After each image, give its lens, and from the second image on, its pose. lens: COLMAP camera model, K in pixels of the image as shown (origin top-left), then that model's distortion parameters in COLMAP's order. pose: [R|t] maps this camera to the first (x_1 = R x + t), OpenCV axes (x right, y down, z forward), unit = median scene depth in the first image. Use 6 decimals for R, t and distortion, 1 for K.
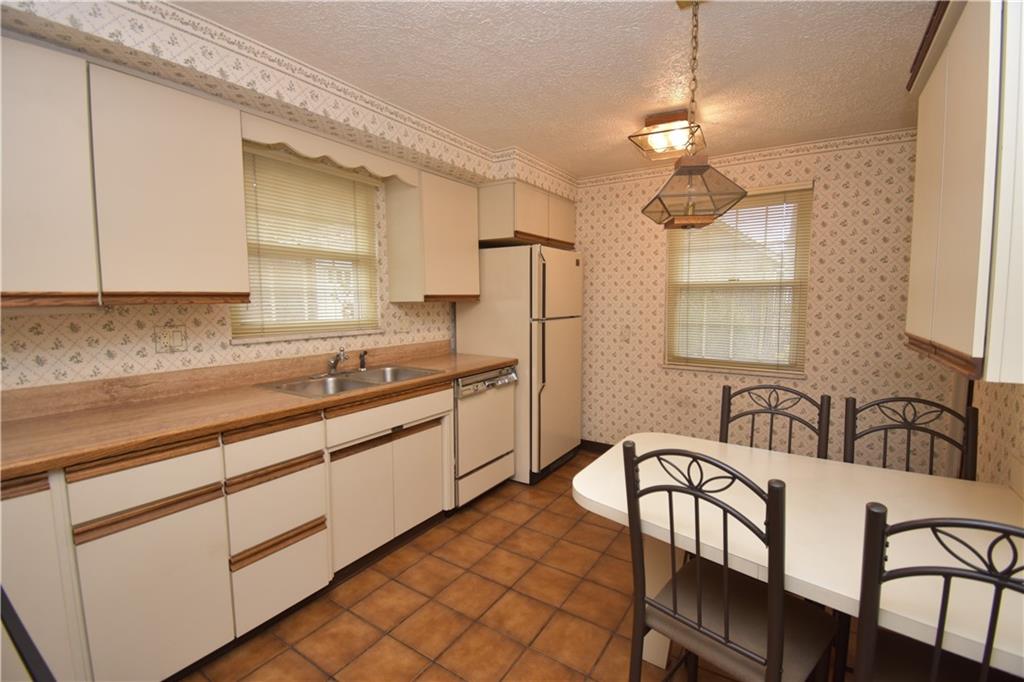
lens RADIAL K [[455.5, 0, 516.1], [0, 455.5, 336.5], [0, 0, 1]] dist [0.002308, -0.000428]
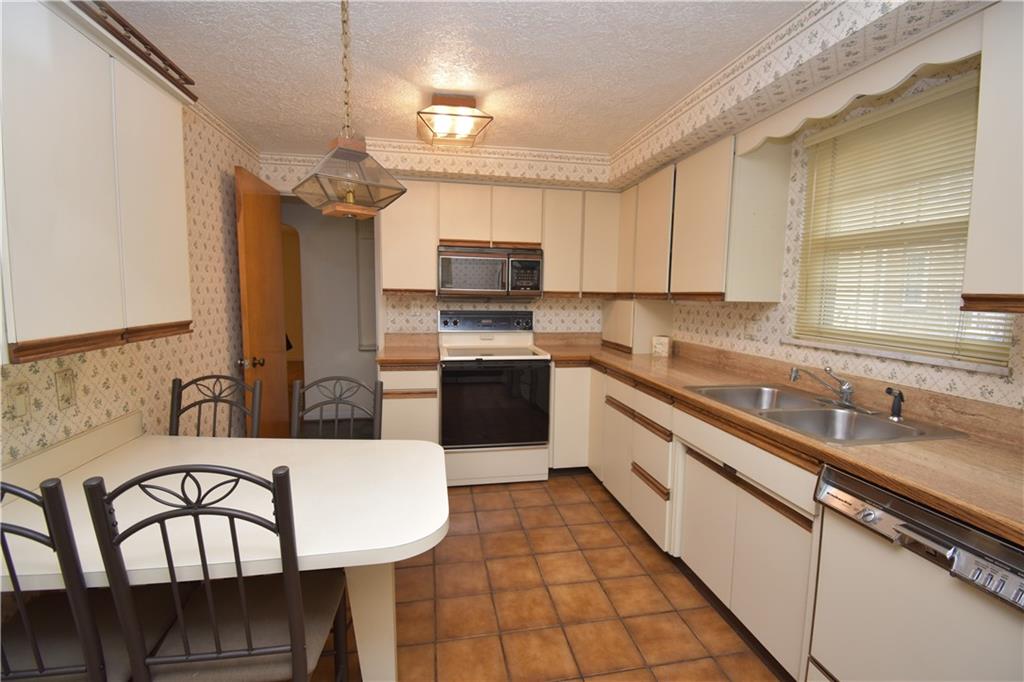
lens RADIAL K [[455.5, 0, 516.1], [0, 455.5, 336.5], [0, 0, 1]] dist [0.002308, -0.000428]
pose [[-0.724126, 0.057538, -0.687263, 0.594722], [-0.072052, 0.984749, 0.158360, -0.129544], [0.685893, 0.164191, -0.708937, 1.464307]]
